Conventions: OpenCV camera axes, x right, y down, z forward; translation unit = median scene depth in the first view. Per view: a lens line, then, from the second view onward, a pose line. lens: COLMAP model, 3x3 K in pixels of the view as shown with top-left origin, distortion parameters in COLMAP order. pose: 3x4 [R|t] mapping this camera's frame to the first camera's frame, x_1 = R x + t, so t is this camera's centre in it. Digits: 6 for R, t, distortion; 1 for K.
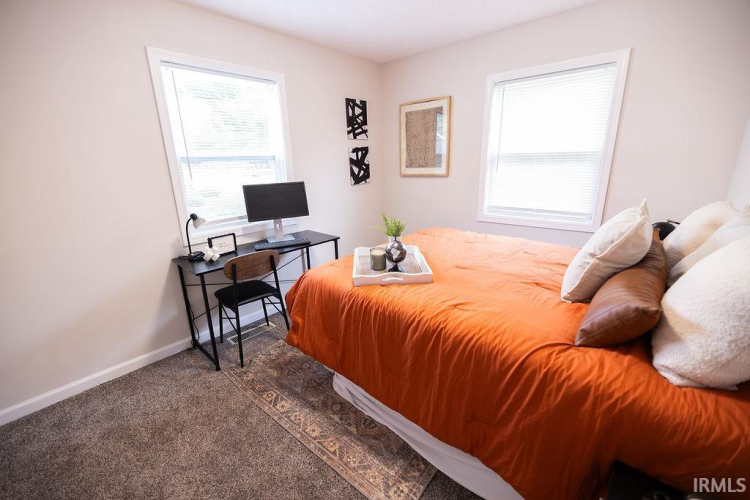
lens RADIAL K [[313.7, 0, 371.7], [0, 313.7, 250.4], [0, 0, 1]] dist [-0.000216, -0.000630]
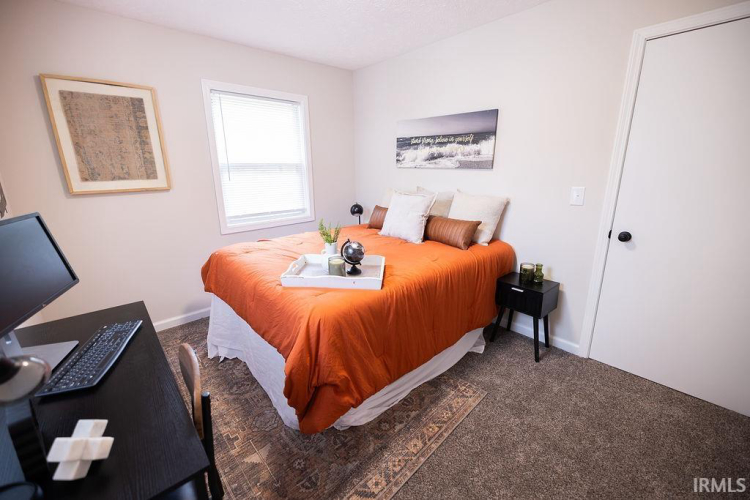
lens RADIAL K [[313.7, 0, 372.4], [0, 313.7, 247.3], [0, 0, 1]] dist [-0.000216, -0.000630]
pose [[0.098468, -0.228364, 0.968583, -0.700618], [0.283226, 0.939492, 0.192712, -0.148463], [-0.953985, 0.255352, 0.157189, 0.588262]]
